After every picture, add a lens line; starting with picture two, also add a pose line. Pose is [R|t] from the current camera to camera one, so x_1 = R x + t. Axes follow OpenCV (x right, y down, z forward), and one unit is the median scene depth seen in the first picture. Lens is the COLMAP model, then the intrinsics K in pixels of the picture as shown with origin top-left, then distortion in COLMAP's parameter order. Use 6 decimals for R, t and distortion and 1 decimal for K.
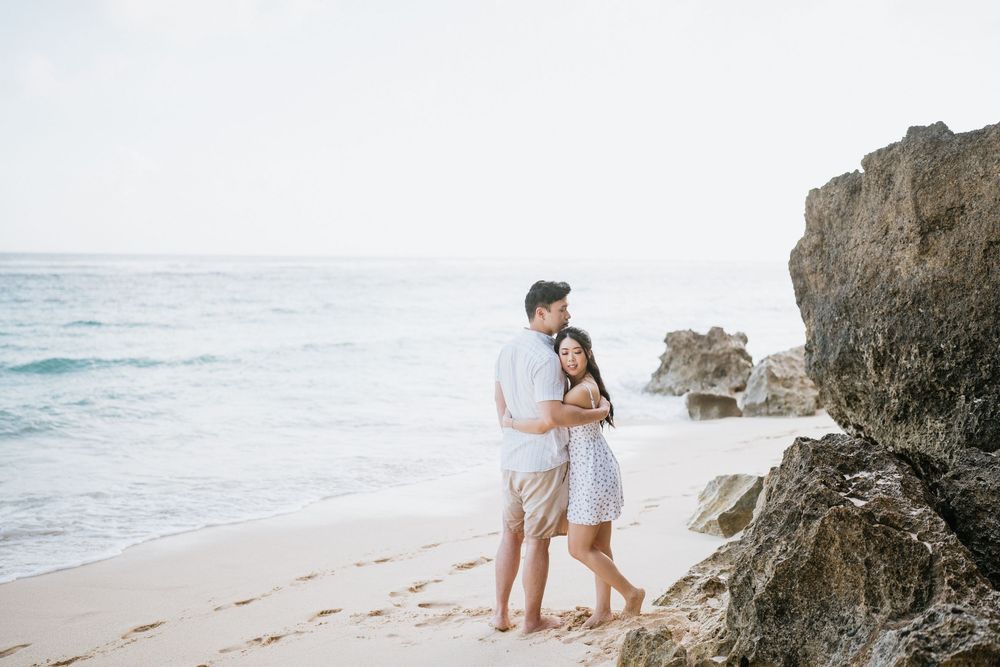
lens RADIAL K [[988.5, 0, 499.2], [0, 988.5, 313.7], [0, 0, 1]] dist [-0.007805, 0.116384]
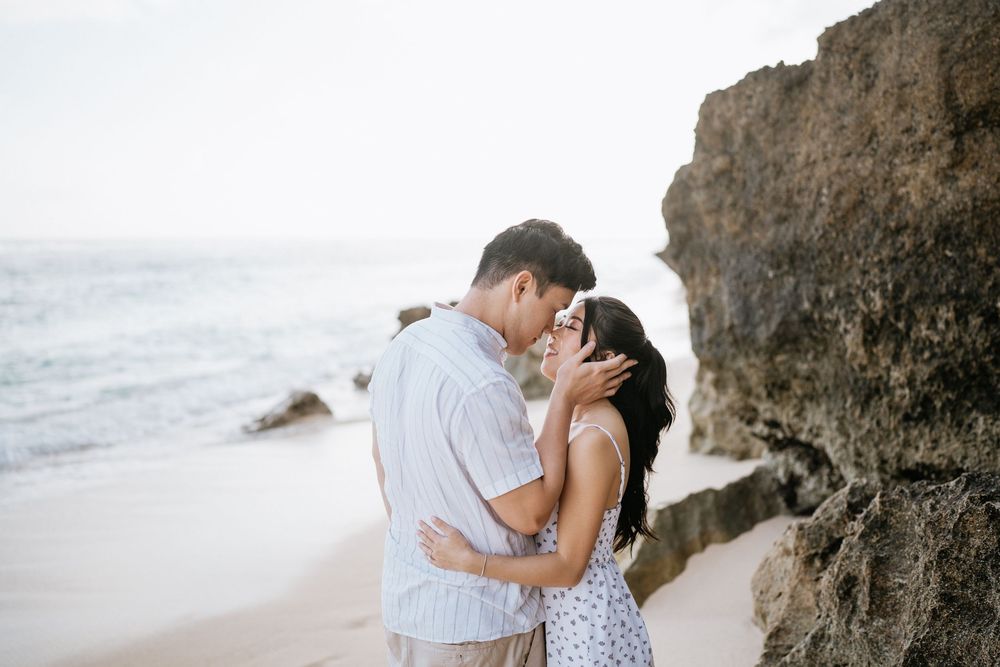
lens RADIAL K [[988.5, 0, 499.2], [0, 988.5, 313.7], [0, 0, 1]] dist [-0.007805, 0.116384]
pose [[0.945705, -0.043935, 0.322044, -0.068268], [0.036819, 0.998925, 0.028157, 0.007111], [-0.322935, -0.014771, 0.946306, 0.467257]]
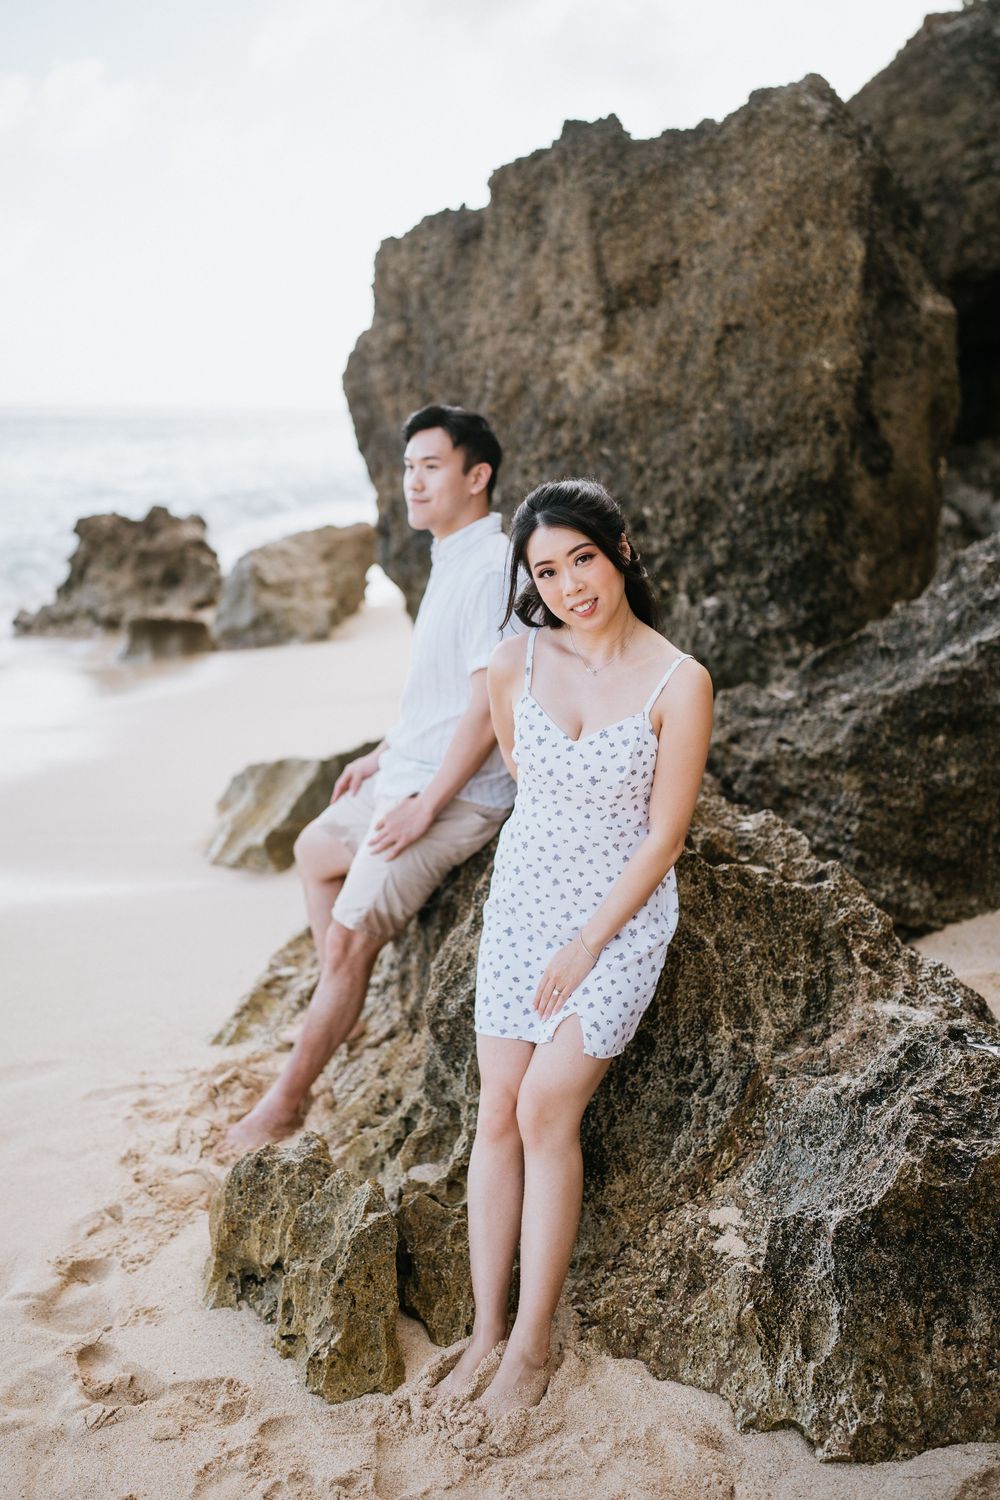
lens RADIAL K [[1486.0, 0, 500.0], [0, 1486.0, 750.0], [0, 0, 1]] dist [-0.001094, 0.009366]
pose [[0.891866, -0.105888, 0.439729, -0.026710], [0.028155, 0.983322, 0.179682, 0.010311], [-0.451422, -0.147872, 0.879973, 0.238445]]
